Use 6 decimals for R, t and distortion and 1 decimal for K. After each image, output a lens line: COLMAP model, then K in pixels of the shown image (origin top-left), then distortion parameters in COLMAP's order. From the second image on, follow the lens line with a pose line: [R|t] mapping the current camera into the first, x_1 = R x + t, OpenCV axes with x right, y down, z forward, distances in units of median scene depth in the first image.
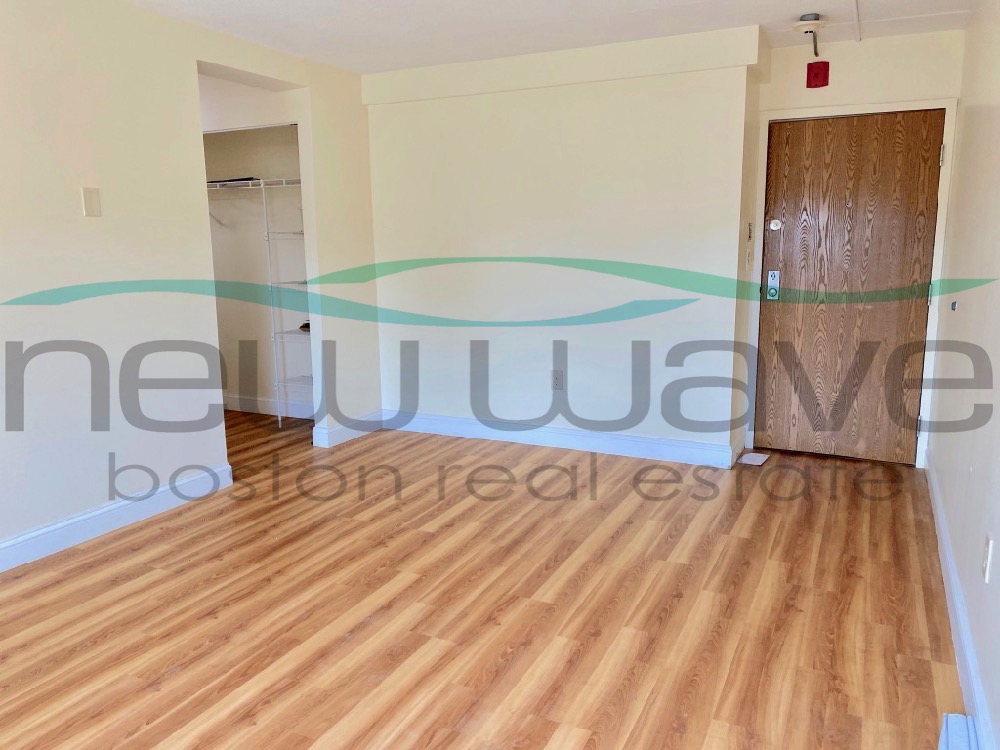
lens RADIAL K [[756.3, 0, 500.0], [0, 756.3, 375.0], [0, 0, 1]] dist [0.003117, 0.000789]
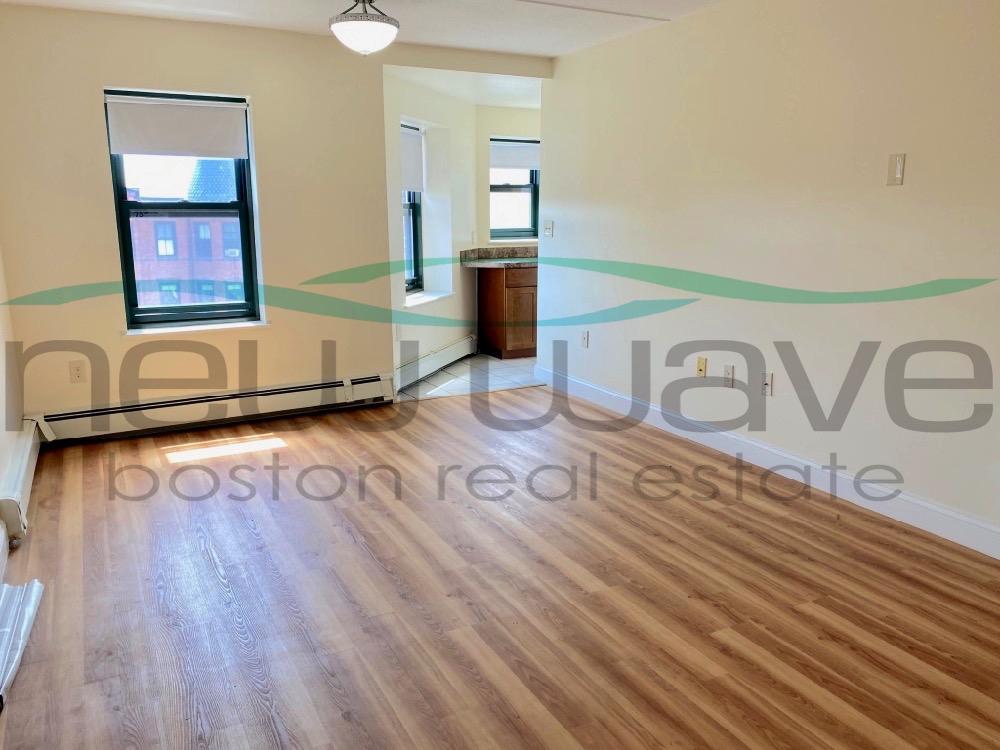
lens RADIAL K [[756.3, 0, 500.0], [0, 756.3, 375.0], [0, 0, 1]] dist [0.003117, 0.000789]
pose [[-0.589701, 0.185139, -0.786115, 0.568426], [-0.131256, 0.938459, 0.319479, -0.230858], [0.796884, 0.291579, -0.529110, 1.212406]]
